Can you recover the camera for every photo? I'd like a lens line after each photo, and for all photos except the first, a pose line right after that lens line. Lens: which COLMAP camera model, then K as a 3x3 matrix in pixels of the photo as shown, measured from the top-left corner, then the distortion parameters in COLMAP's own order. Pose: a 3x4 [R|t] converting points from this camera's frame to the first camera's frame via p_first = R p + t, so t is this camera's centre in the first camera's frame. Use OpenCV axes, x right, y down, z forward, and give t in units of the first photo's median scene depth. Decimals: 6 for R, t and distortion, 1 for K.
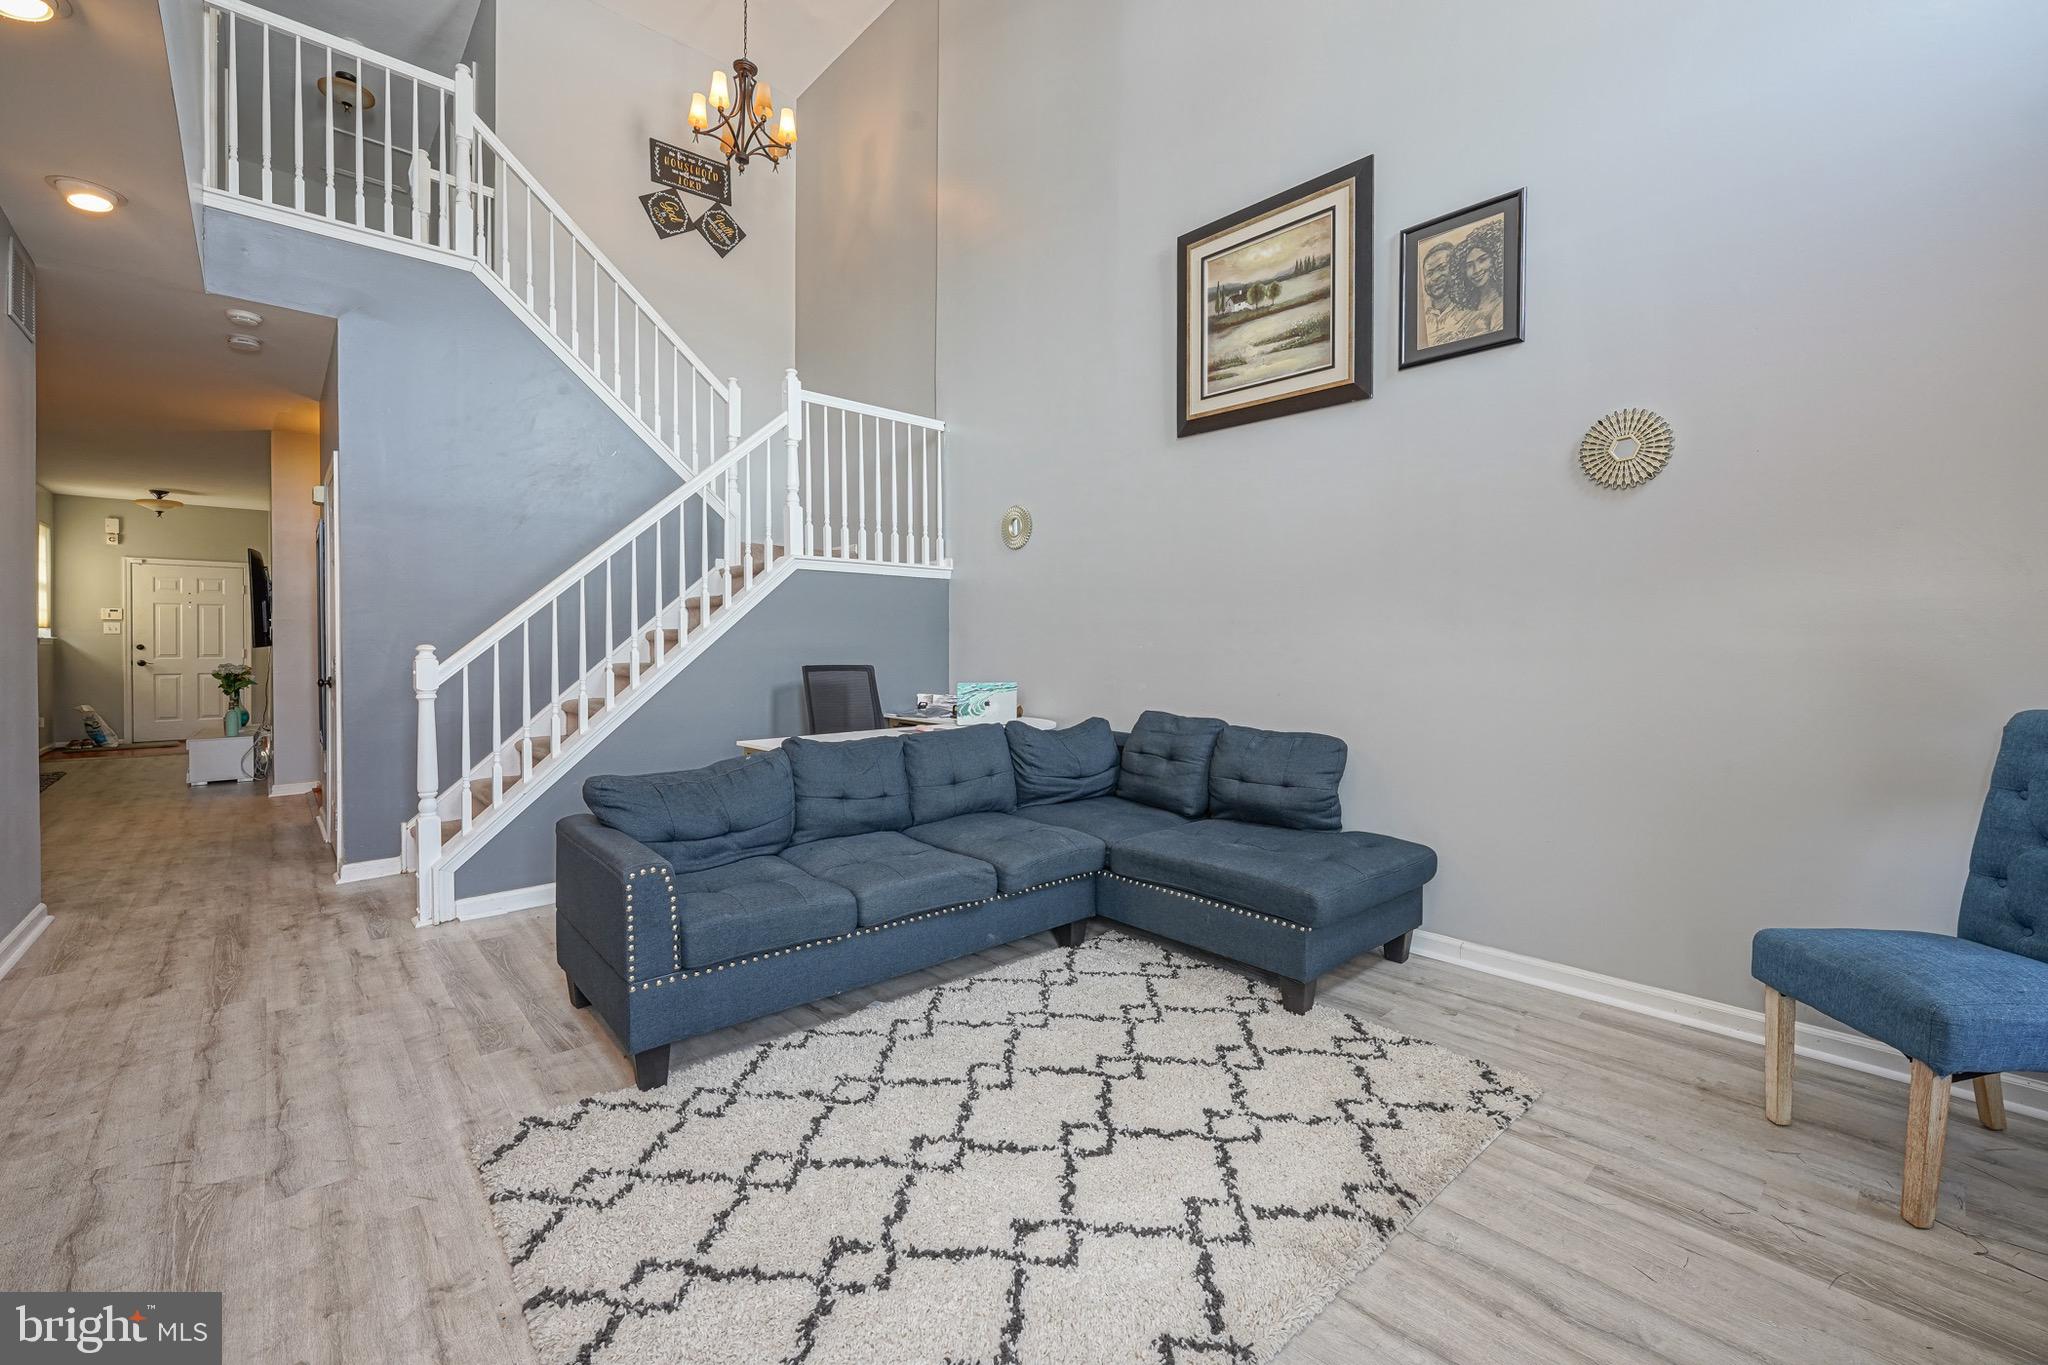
lens RADIAL K [[834.4, 0, 1046.5], [0, 834.4, 647.1], [0, 0, 1]] dist [0.003038, -0.000096]
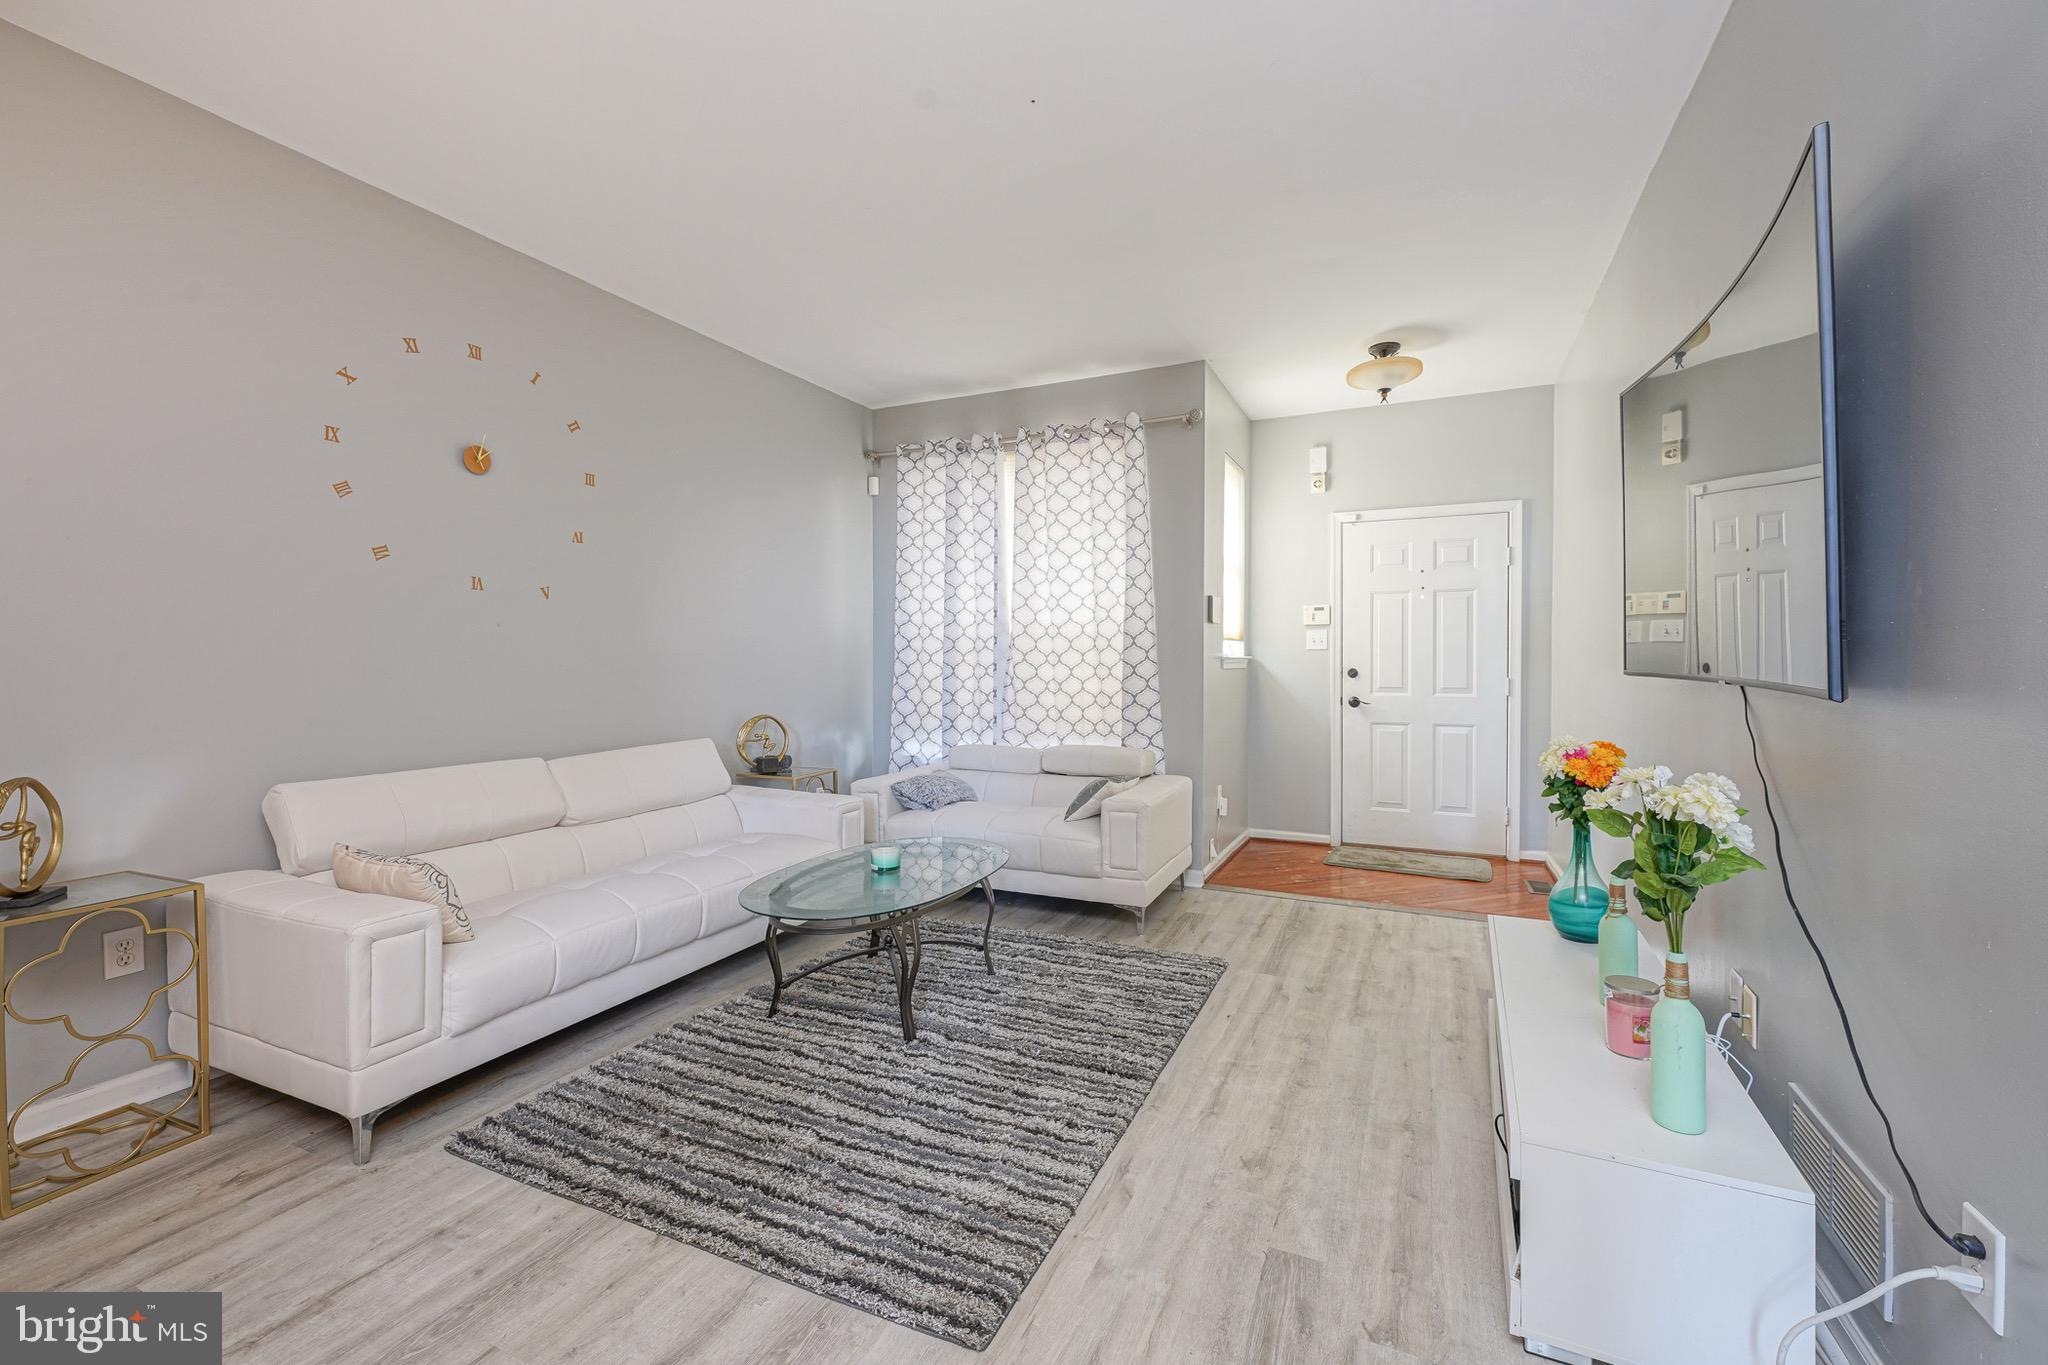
lens RADIAL K [[889.3, 0, 1000.1], [0, 889.3, 672.2], [0, 0, 1]] dist [-0.001104, 0.001094]
pose [[0.358840, 0.010176, -0.933344, -2.747089], [-0.009577, 0.999928, 0.007220, -0.011584], [0.933350, 0.006348, 0.358911, 2.544220]]
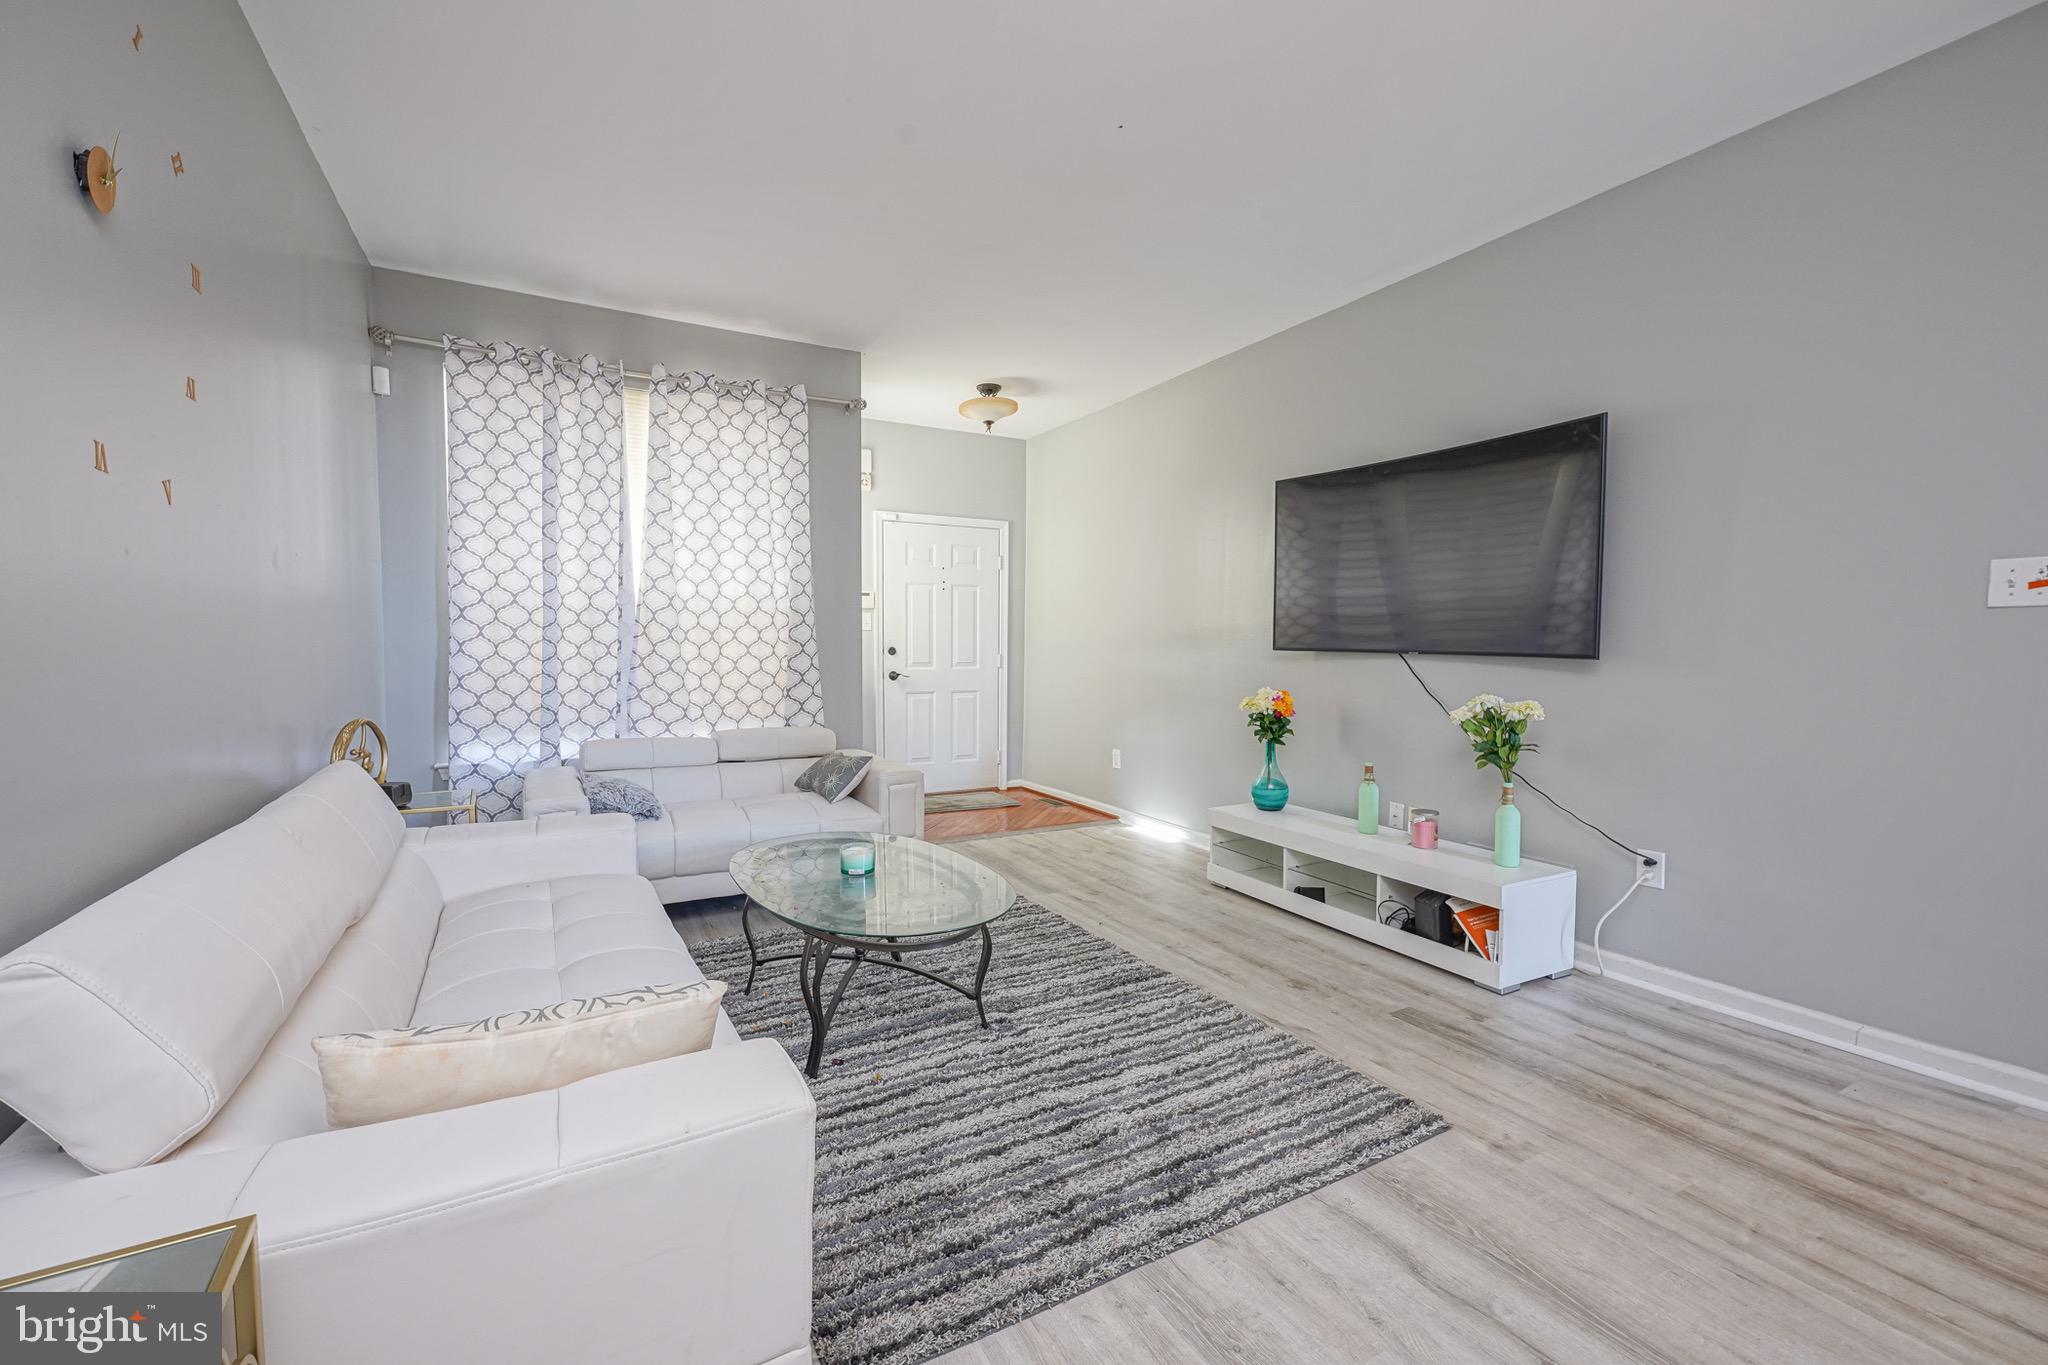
lens RADIAL K [[834.4, 0, 1045.7], [0, 834.4, 681.4], [0, 0, 1]] dist [0.003038, -0.000096]
pose [[0.970452, 0.014609, -0.240853, -3.610785], [-0.006737, 0.999417, 0.033478, 0.004513], [0.241201, -0.030867, 0.969984, 1.799291]]
